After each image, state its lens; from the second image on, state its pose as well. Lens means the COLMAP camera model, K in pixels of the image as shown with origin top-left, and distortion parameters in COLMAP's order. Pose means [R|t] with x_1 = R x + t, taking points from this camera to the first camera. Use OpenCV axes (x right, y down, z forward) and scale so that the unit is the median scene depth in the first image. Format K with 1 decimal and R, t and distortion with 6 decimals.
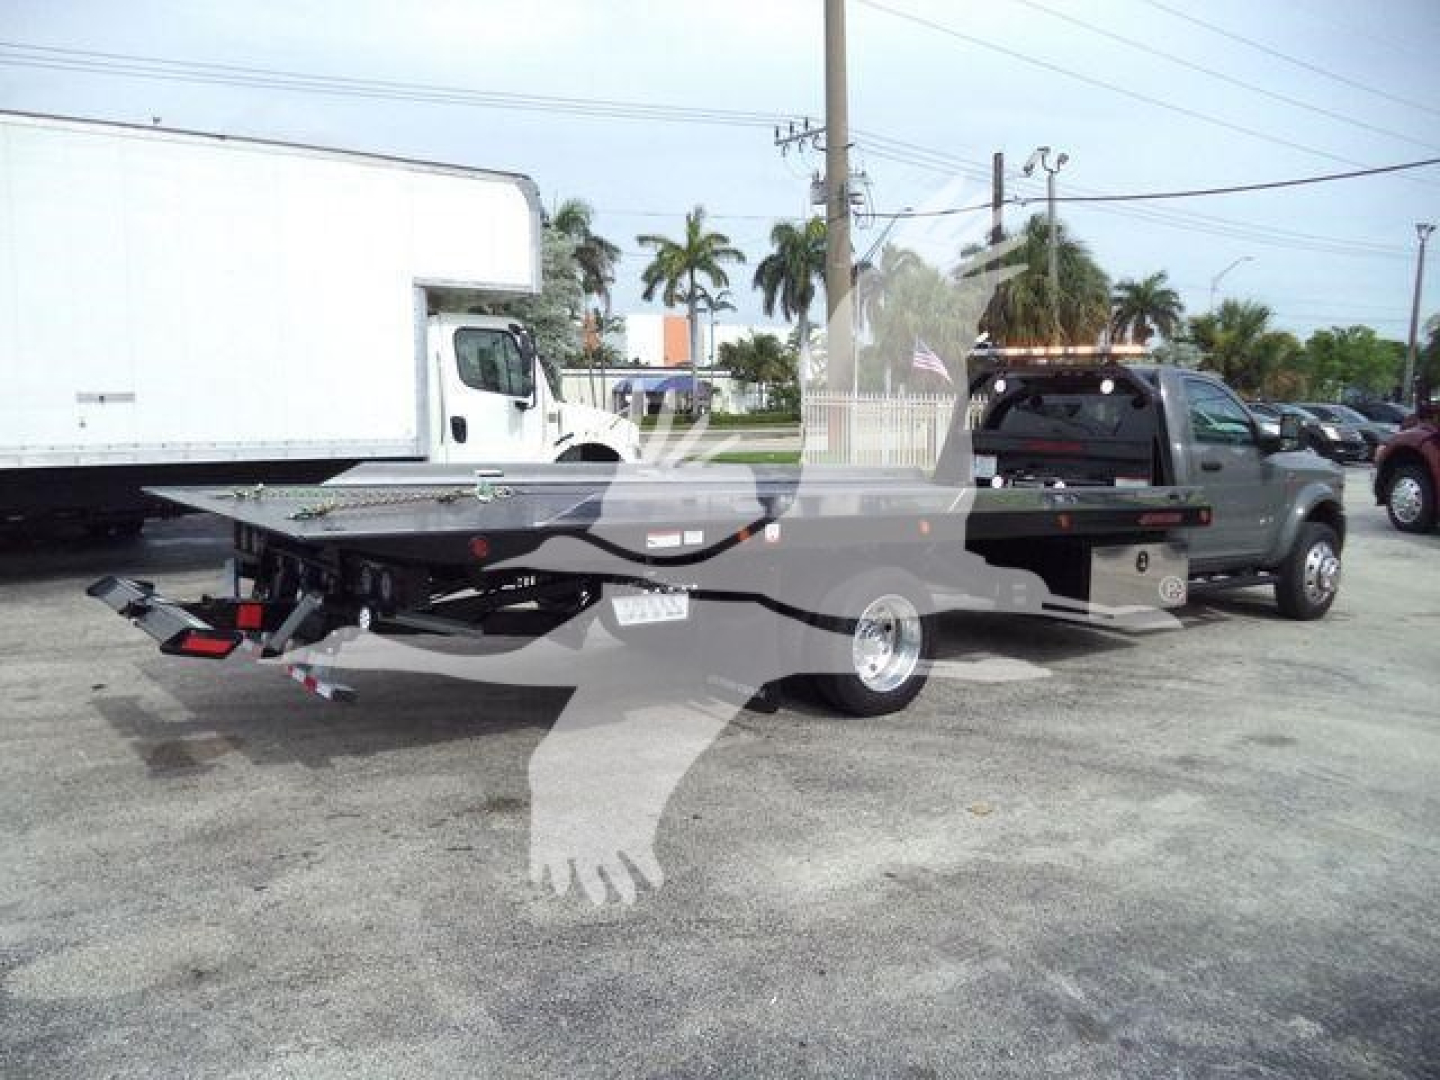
lens RADIAL K [[1170.7, 0, 744.7], [0, 1170.7, 545.1], [0, 0, 1]] dist [-0.025964, 0.006328]
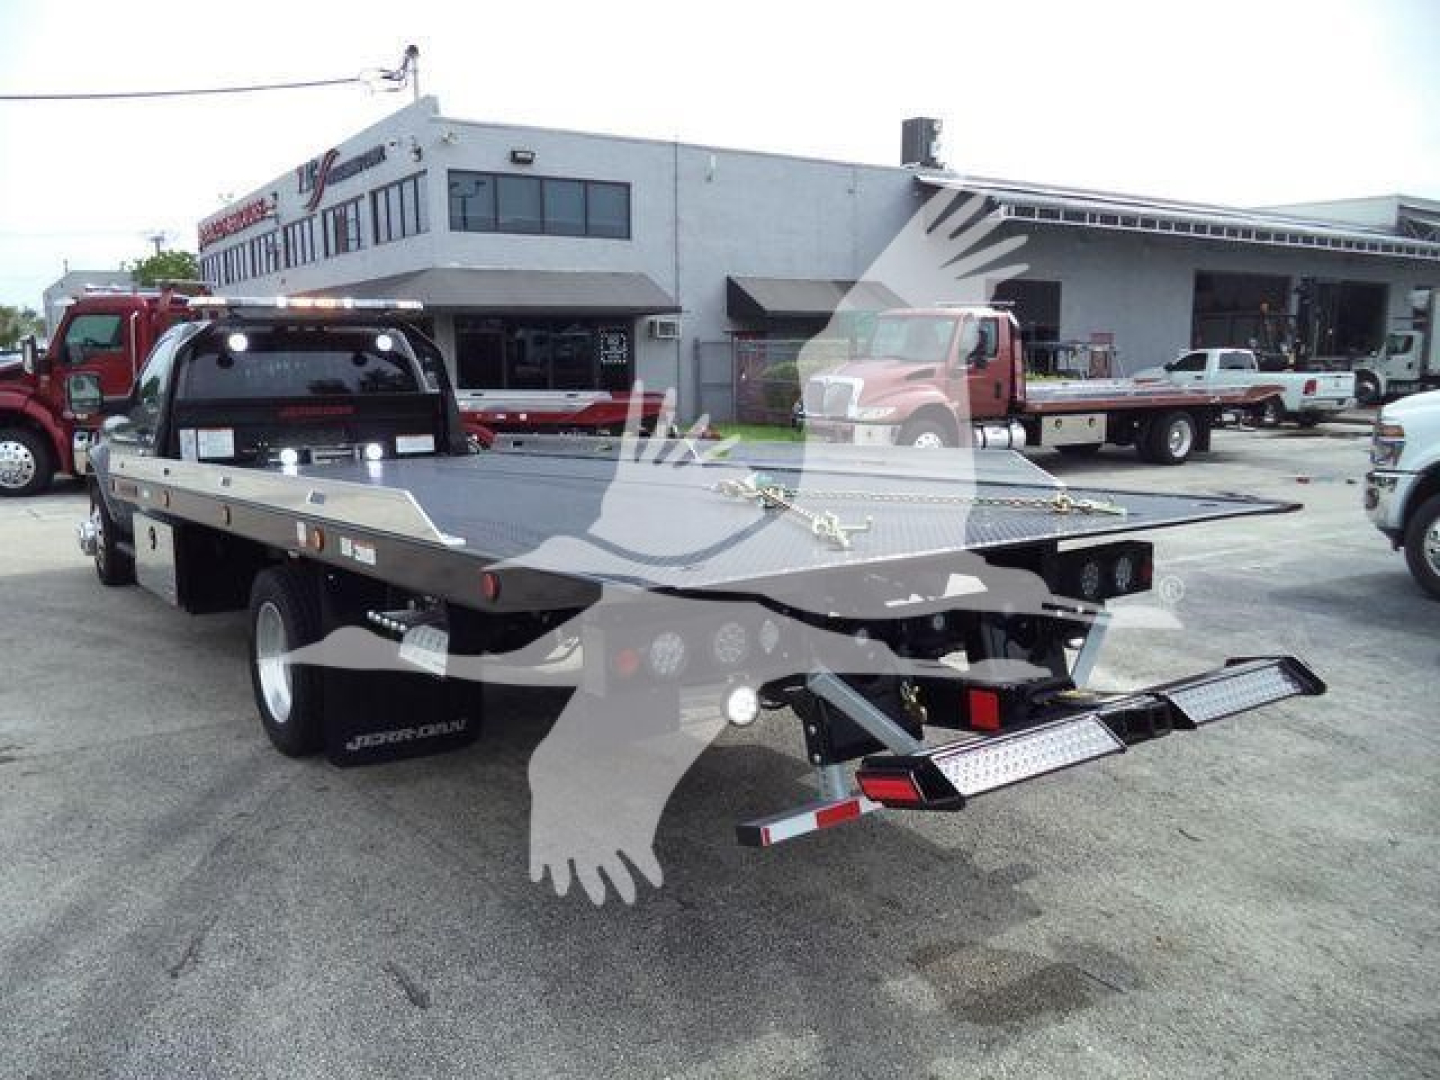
lens RADIAL K [[1170.7, 0, 716.0], [0, 1170.7, 517.4], [0, 0, 1]] dist [-0.025964, 0.006328]
pose [[0.065529, -0.149054, 0.986655, -0.146869], [0.141218, 0.980214, 0.138702, -0.020542], [-0.987807, 0.130245, 0.085282, 0.154529]]
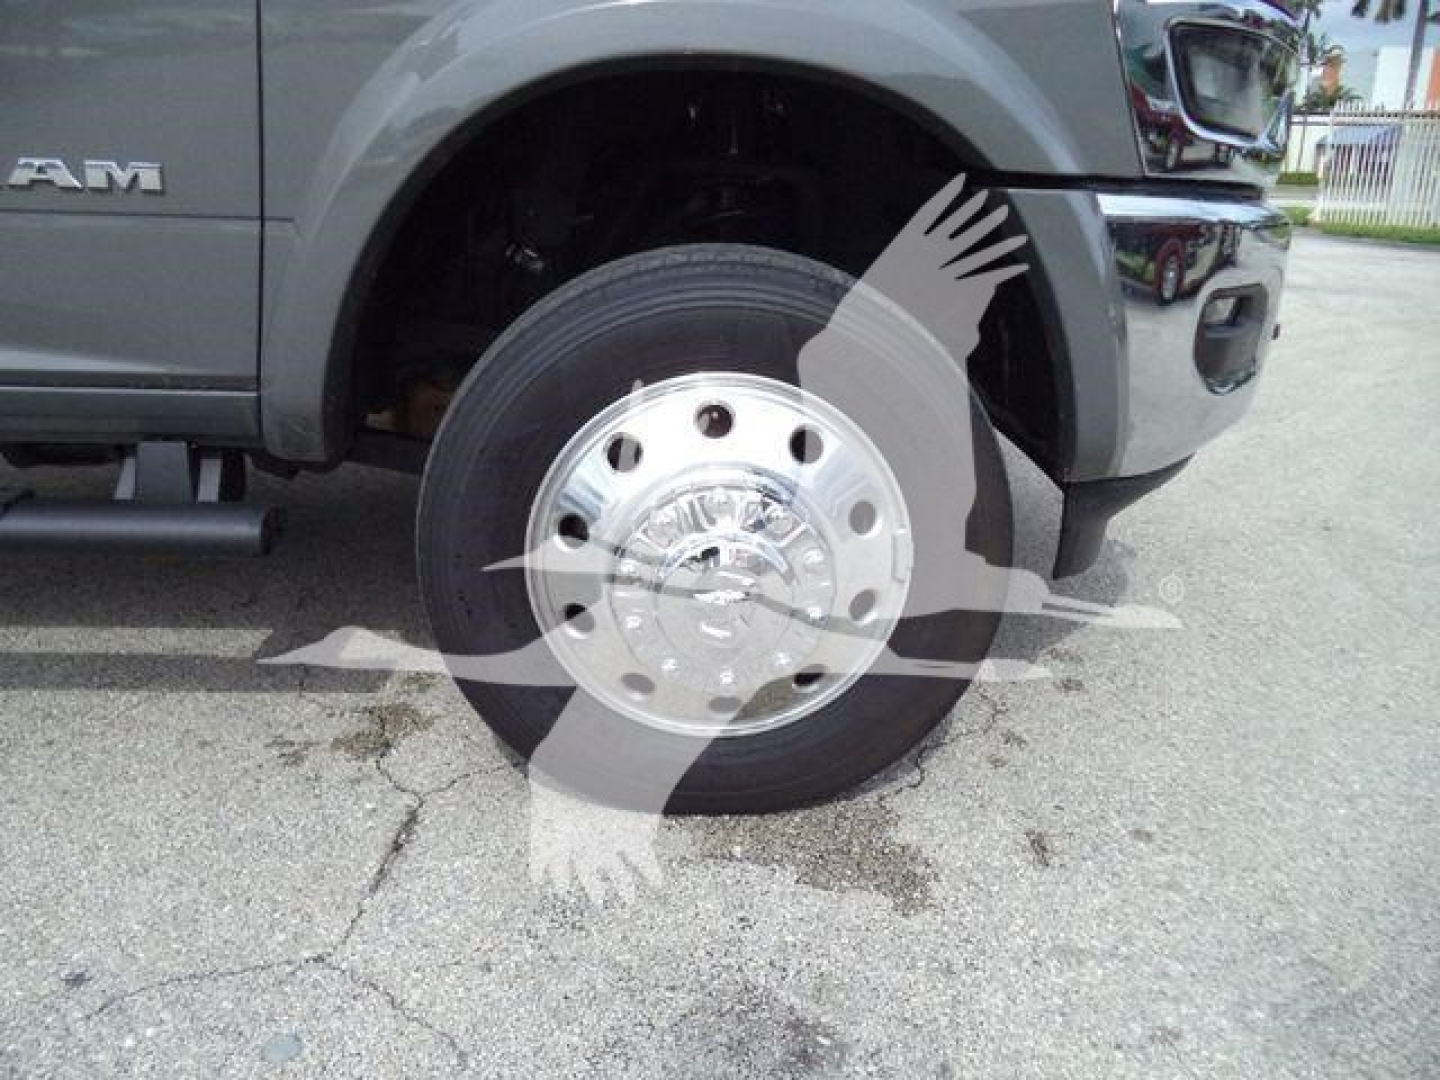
lens RADIAL K [[1170.7, 0, 693.1], [0, 1170.7, 535.8], [0, 0, 1]] dist [-0.025964, 0.006328]
pose [[0.797053, 0.189867, -0.573286, 0.150268], [-0.080917, 0.974308, 0.210181, -0.004181], [0.598464, -0.121136, 0.791939, 0.225614]]
